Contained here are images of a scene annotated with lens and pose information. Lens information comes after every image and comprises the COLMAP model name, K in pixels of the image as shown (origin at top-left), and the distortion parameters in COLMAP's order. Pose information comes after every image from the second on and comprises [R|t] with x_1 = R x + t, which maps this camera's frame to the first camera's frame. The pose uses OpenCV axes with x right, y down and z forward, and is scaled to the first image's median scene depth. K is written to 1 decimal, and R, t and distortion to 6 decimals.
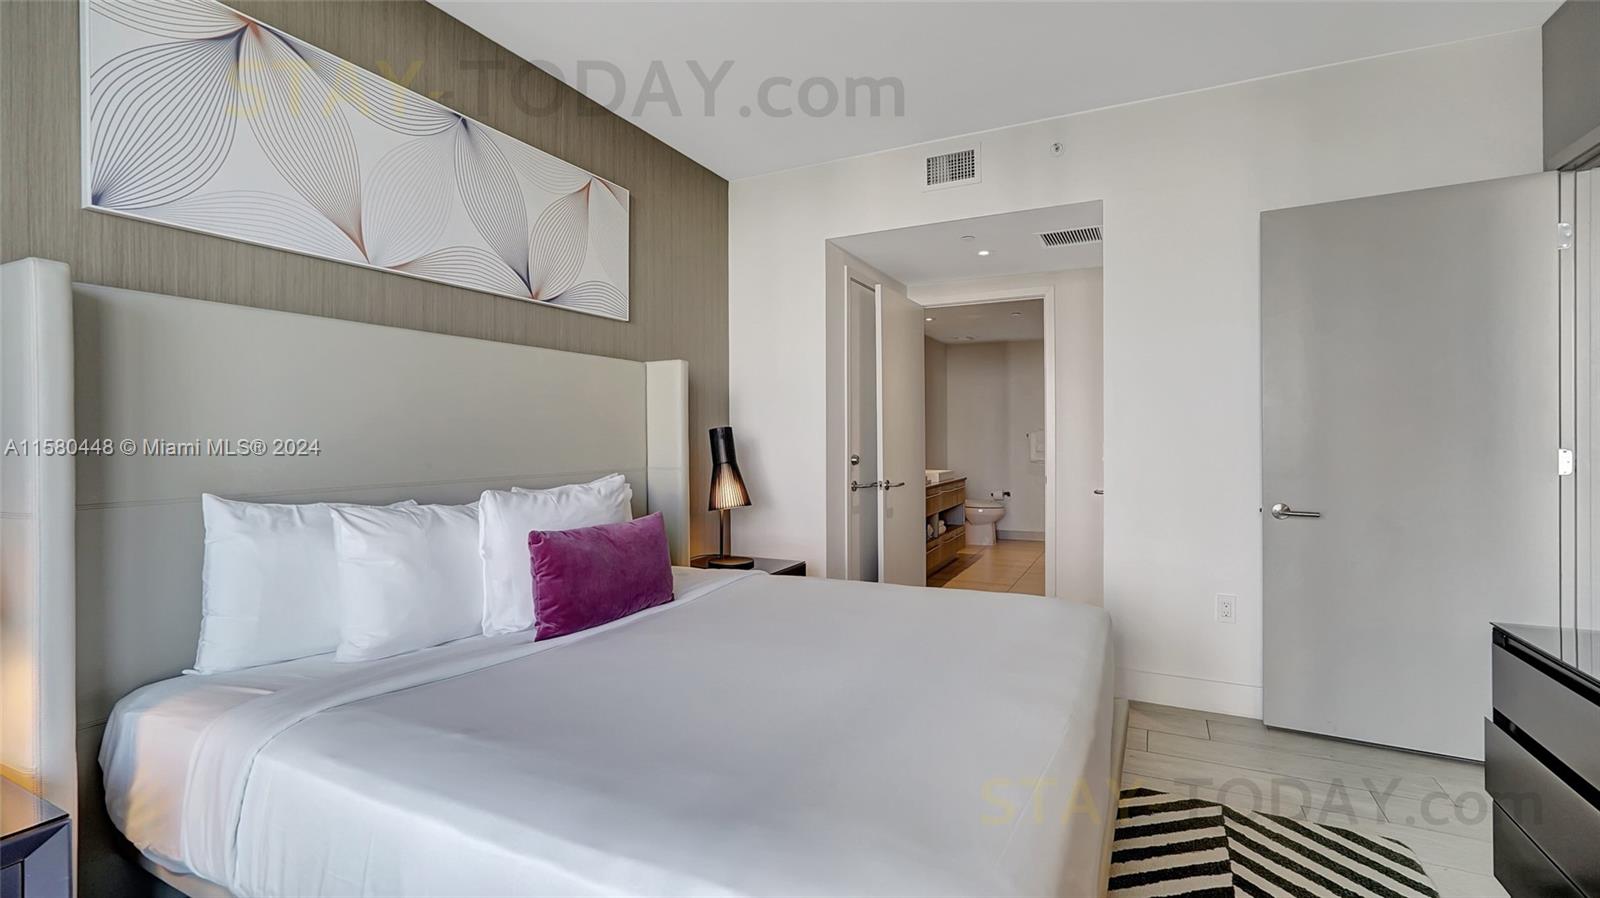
lens RADIAL K [[707.9, 0, 803.5], [0, 707.9, 446.9], [0, 0, 1]] dist [-0.014527, 0.010199]
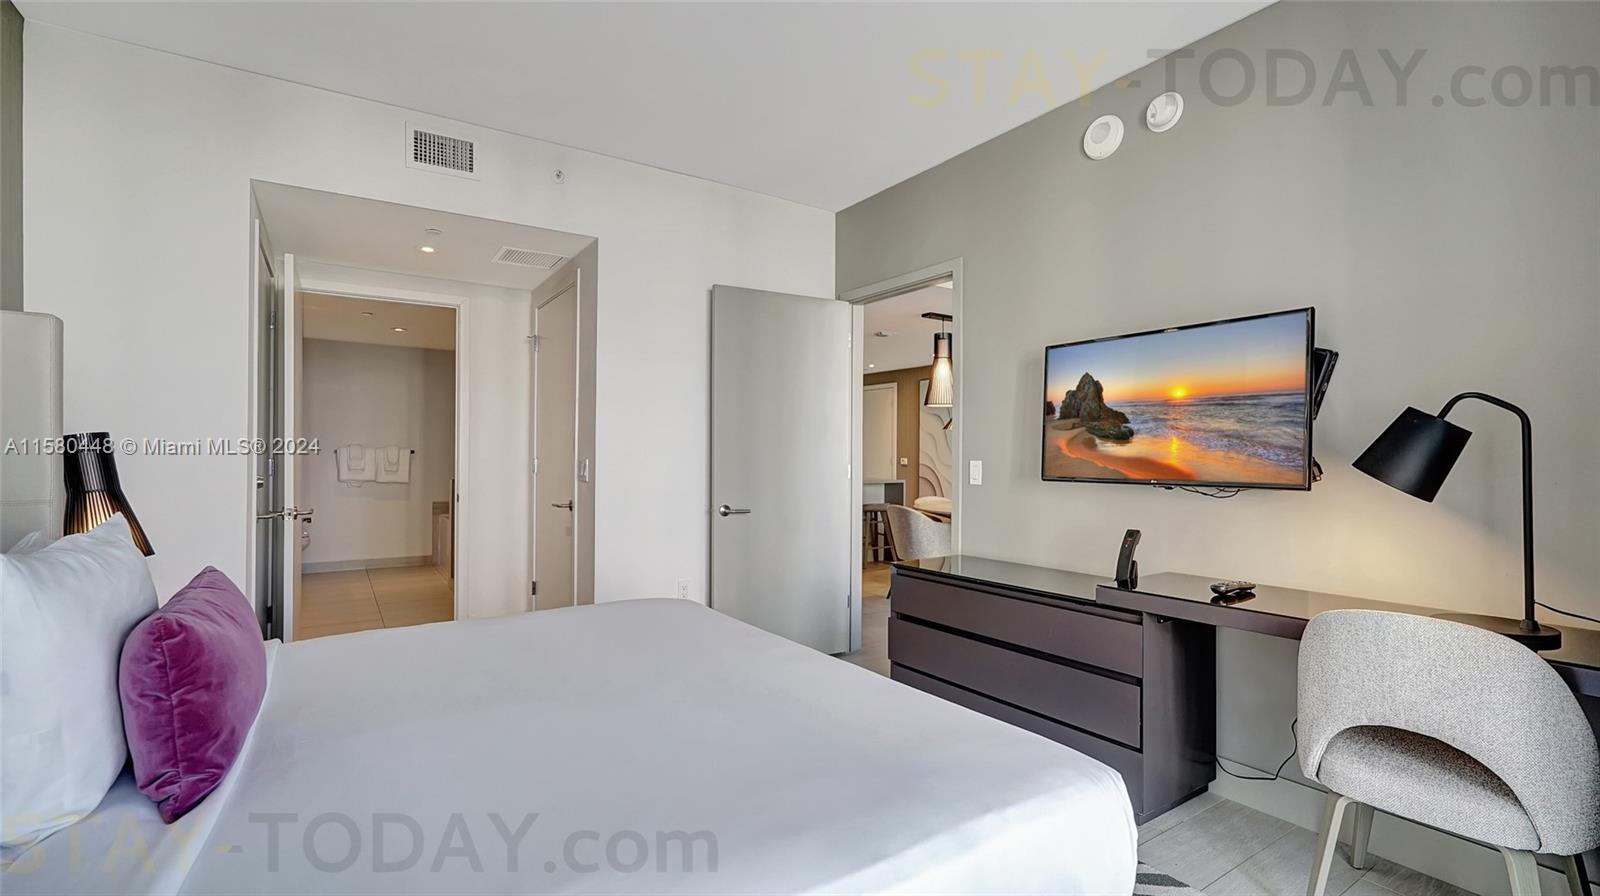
lens RADIAL K [[707.9, 0, 803.5], [0, 707.9, 445.9], [0, 0, 1]] dist [-0.014527, 0.010199]
pose [[0.508872, 0.017609, 0.860662, -0.313546], [0.005186, 0.999710, -0.023520, 0.001601], [-0.860827, 0.016432, 0.508633, 0.148585]]
